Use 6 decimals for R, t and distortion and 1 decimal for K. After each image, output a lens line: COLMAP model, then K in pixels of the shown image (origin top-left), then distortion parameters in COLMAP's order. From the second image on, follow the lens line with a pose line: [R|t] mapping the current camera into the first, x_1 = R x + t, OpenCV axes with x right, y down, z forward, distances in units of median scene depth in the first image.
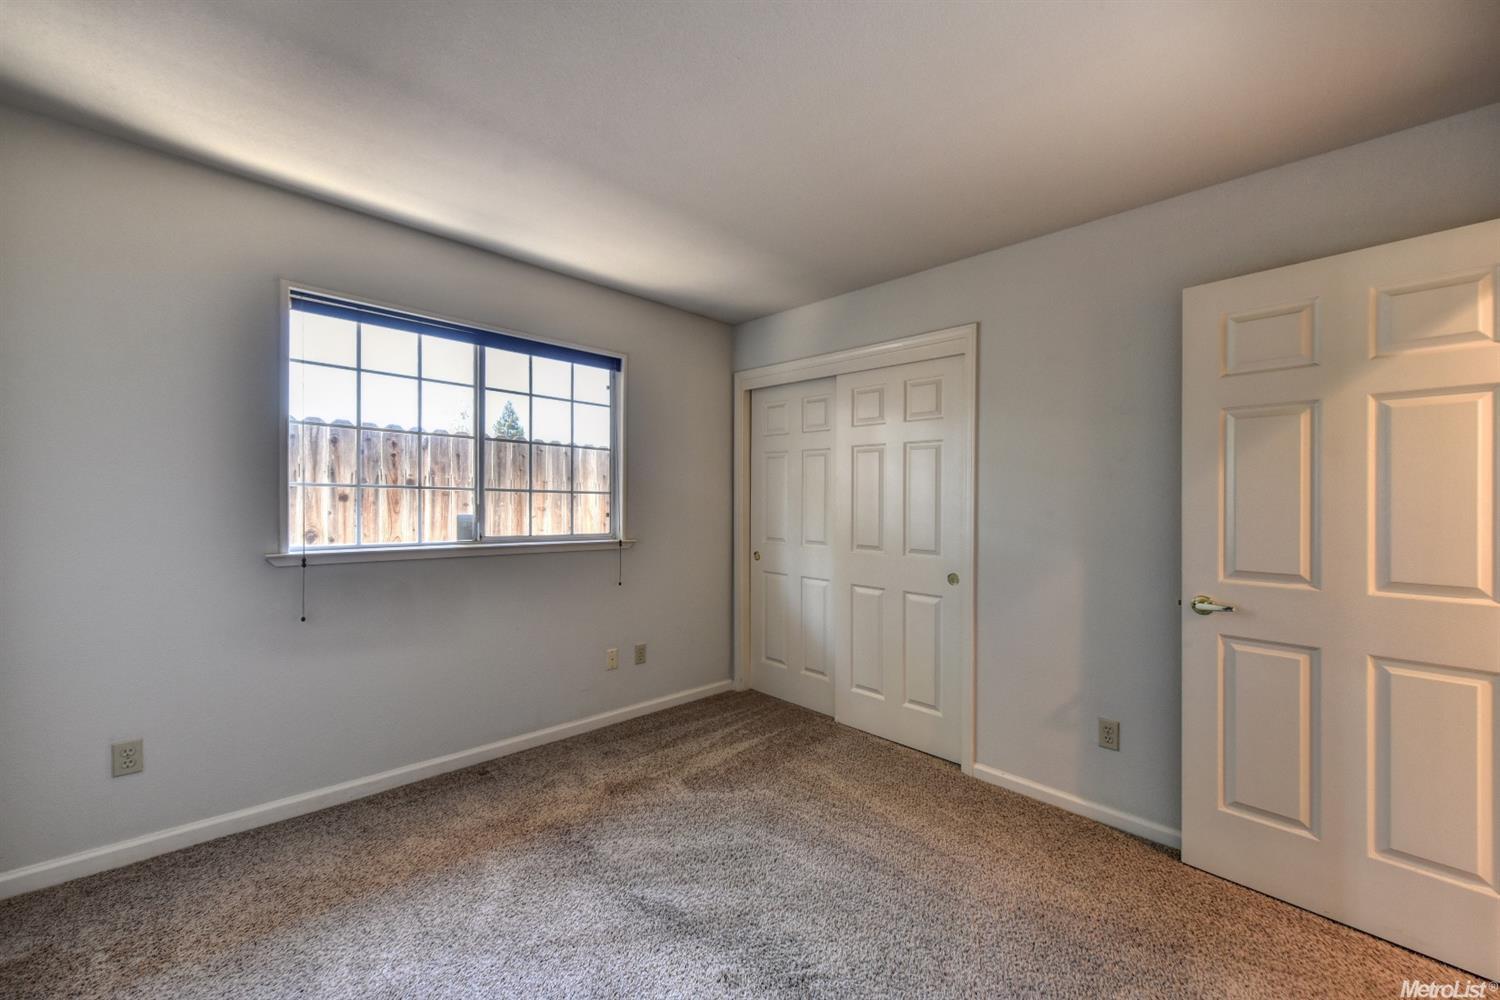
lens RADIAL K [[585.8, 0, 747.9], [0, 585.8, 495.2], [0, 0, 1]] dist [0.003666, -0.000427]
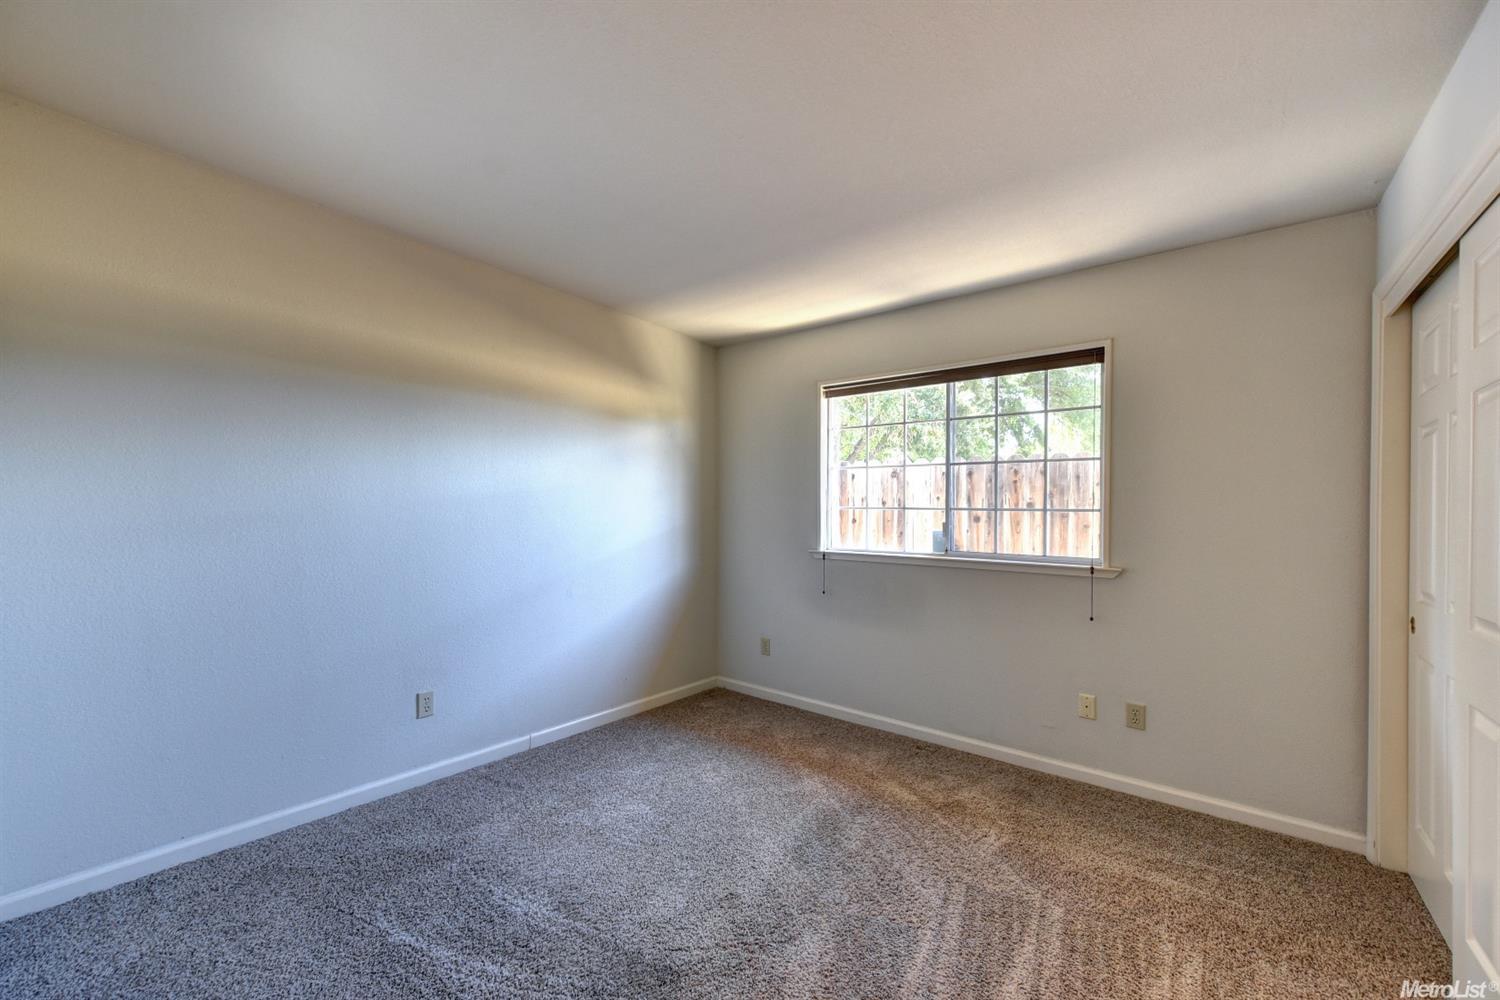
lens RADIAL K [[585.8, 0, 743.8], [0, 585.8, 525.5], [0, 0, 1]] dist [0.003666, -0.000427]
pose [[0.132300, 0.003971, -0.991202, 0.481930], [-0.004135, 0.999985, 0.003454, 0.015663], [0.991201, 0.003642, 0.132314, 0.350903]]
